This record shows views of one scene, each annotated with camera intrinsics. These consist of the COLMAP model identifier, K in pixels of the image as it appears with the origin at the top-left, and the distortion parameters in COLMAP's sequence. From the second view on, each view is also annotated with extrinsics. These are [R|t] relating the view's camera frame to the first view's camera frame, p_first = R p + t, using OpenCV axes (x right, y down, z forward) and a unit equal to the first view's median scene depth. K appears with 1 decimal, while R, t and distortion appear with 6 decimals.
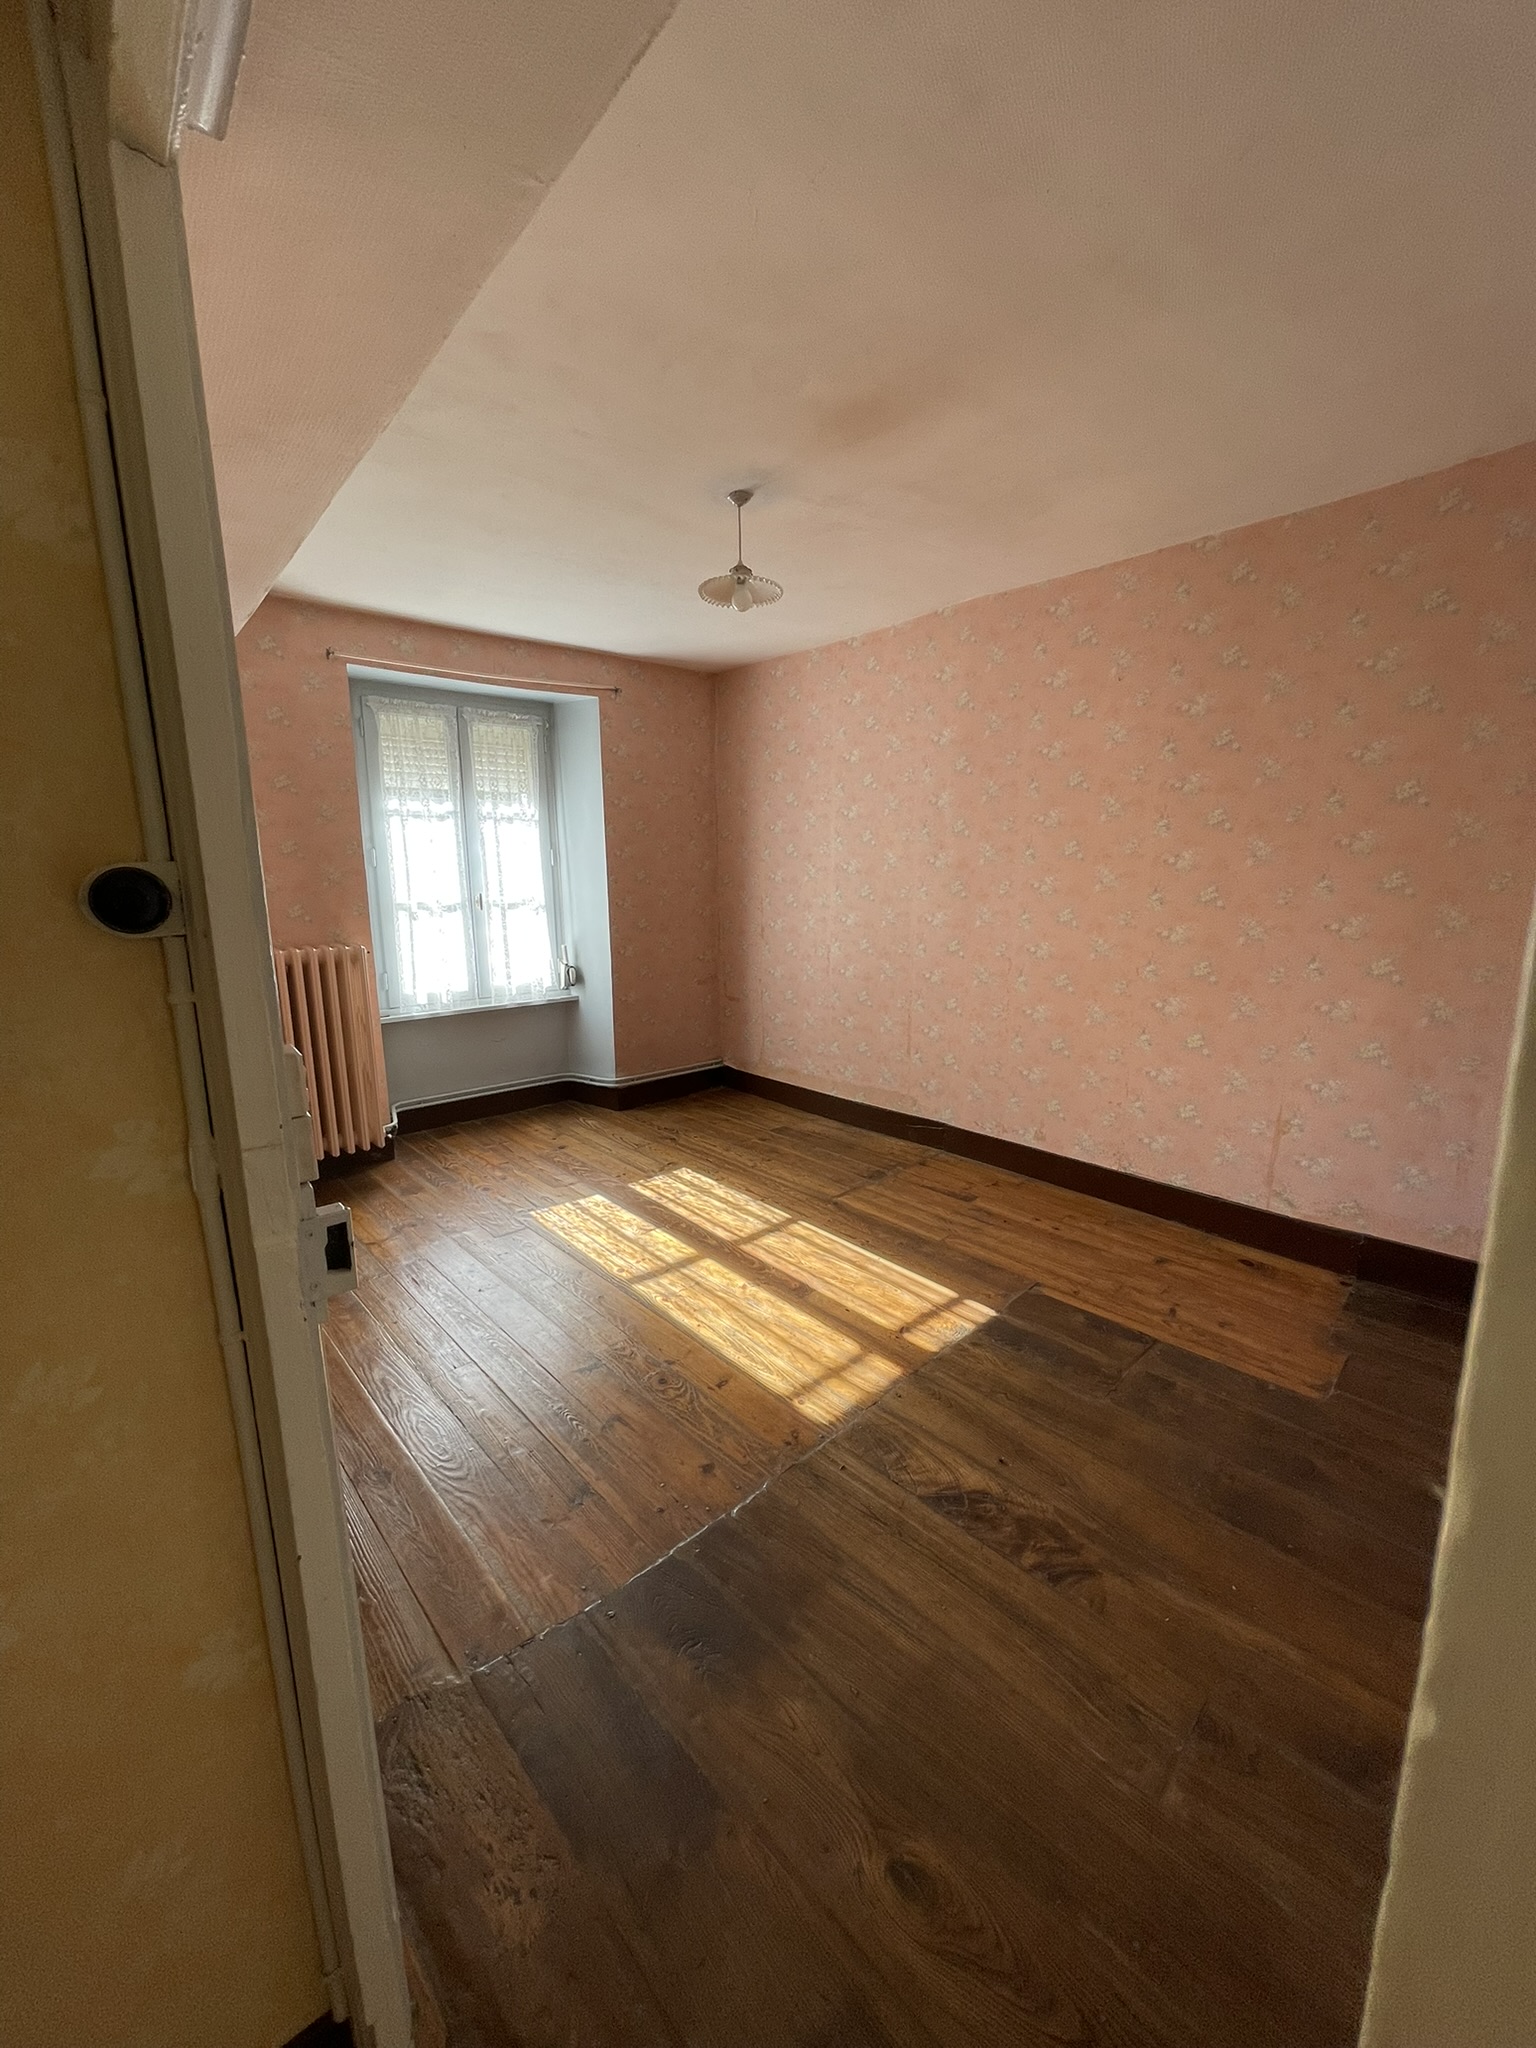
lens RADIAL K [[826.6, 0, 765.9], [0, 826.6, 1023.9], [0, 0, 1]] dist [-0.001722, 0.000496]
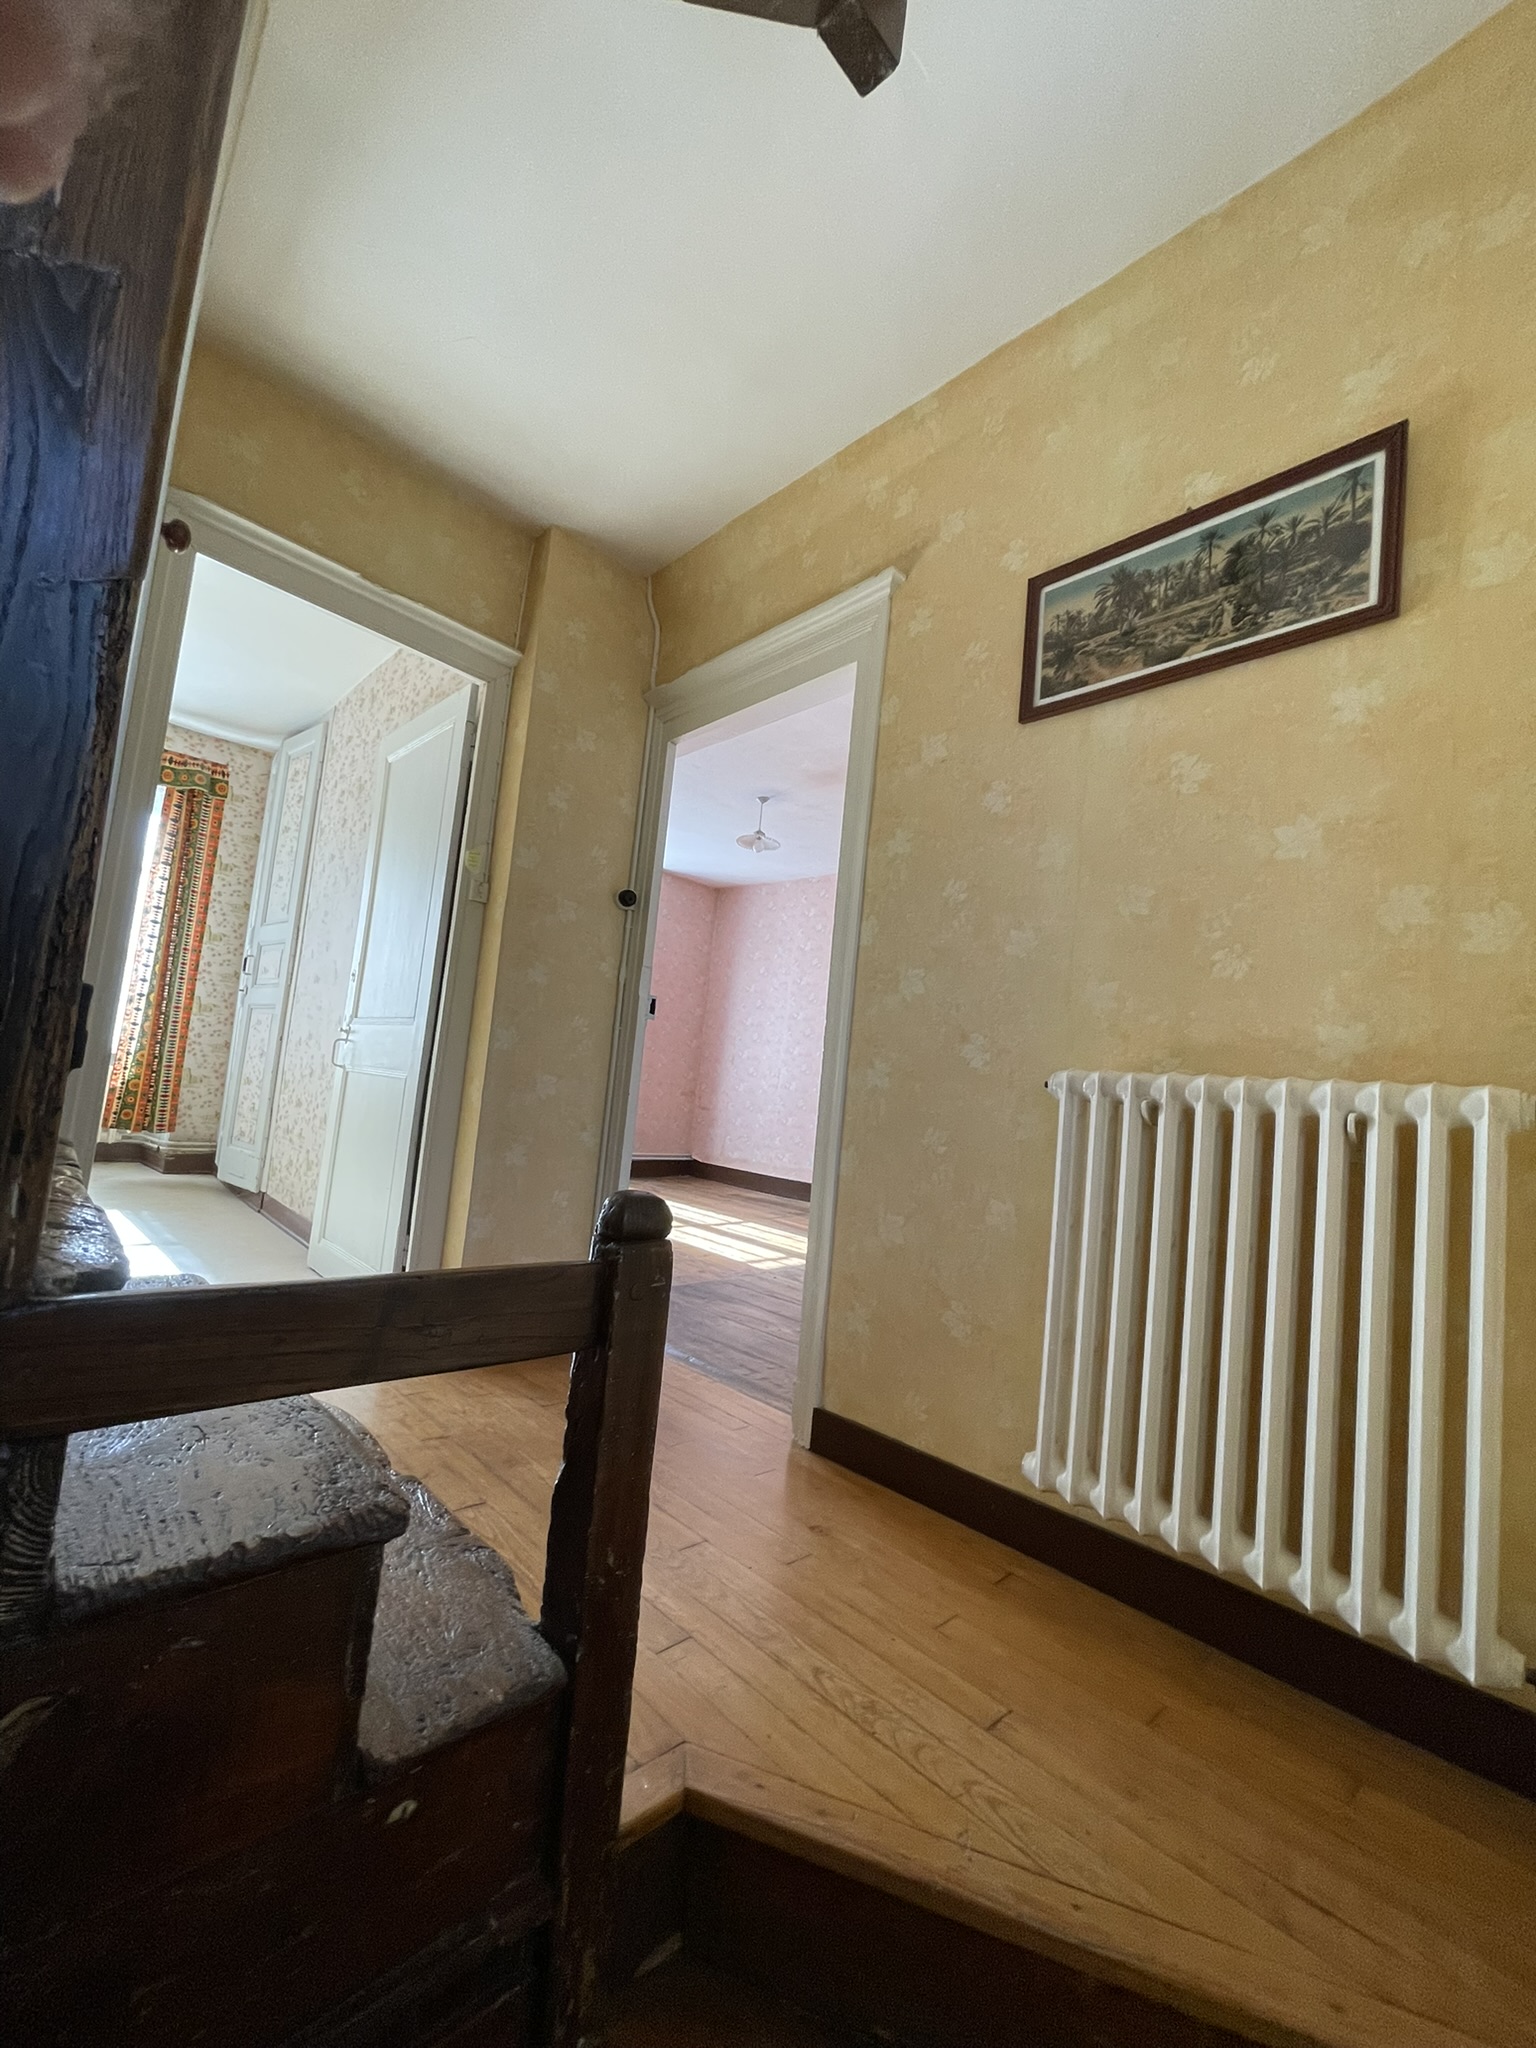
lens RADIAL K [[826.6, 0, 765.9], [0, 826.6, 1023.9], [0, 0, 1]] dist [-0.001722, 0.000496]
pose [[0.991552, 0.114210, 0.061480, -0.061506], [-0.094224, 0.959991, -0.263704, 0.284815], [-0.089138, 0.255683, 0.962642, -0.549871]]
